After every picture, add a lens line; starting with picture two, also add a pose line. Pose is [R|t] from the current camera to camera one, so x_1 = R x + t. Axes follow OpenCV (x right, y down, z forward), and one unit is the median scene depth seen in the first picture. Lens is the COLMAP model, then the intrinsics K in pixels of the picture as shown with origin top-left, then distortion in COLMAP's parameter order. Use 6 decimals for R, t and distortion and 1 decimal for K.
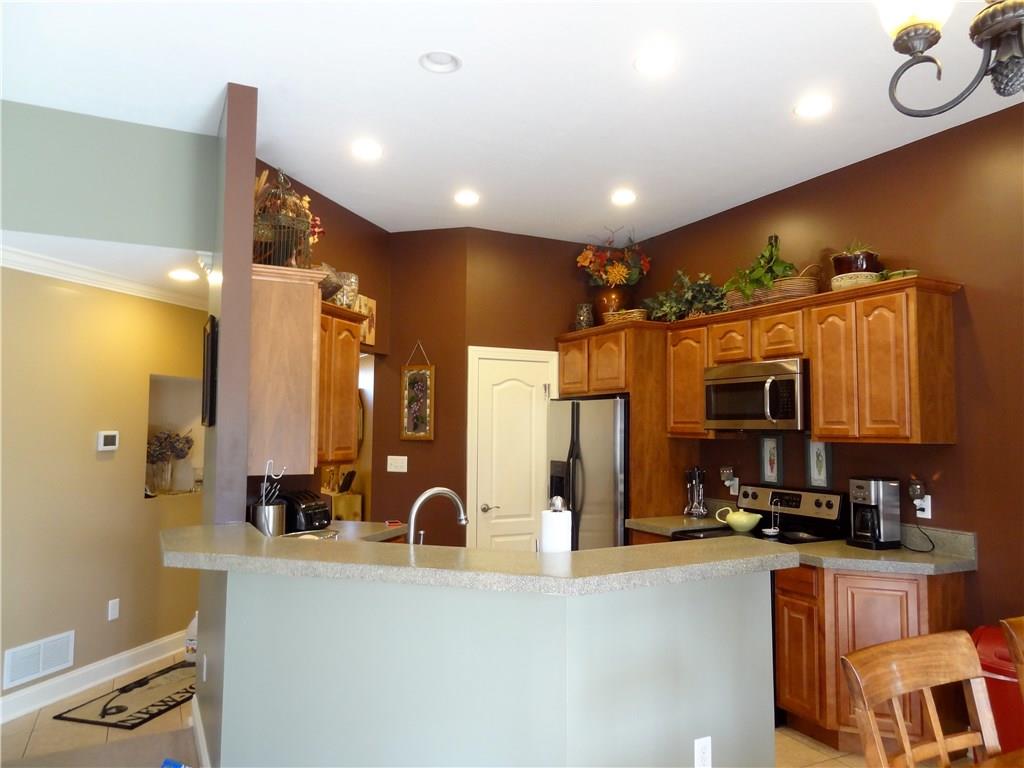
lens RADIAL K [[720.1, 0, 512.0], [0, 720.1, 384.0], [0, 0, 1]] dist [0.005724, 0.000877]
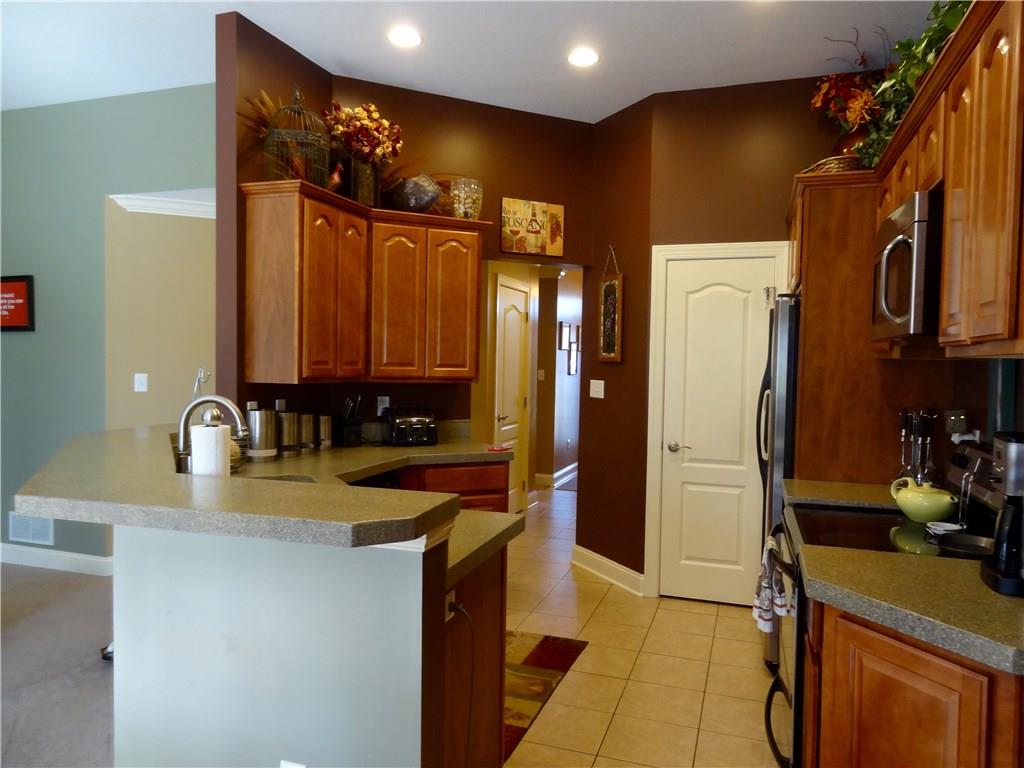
lens RADIAL K [[720.1, 0, 512.0], [0, 720.1, 384.0], [0, 0, 1]] dist [0.005724, 0.000877]
pose [[0.694442, 0.029896, -0.718927, 0.449741], [0.032994, 0.996763, 0.073320, 0.040461], [0.718792, -0.074637, 0.691207, 0.346703]]
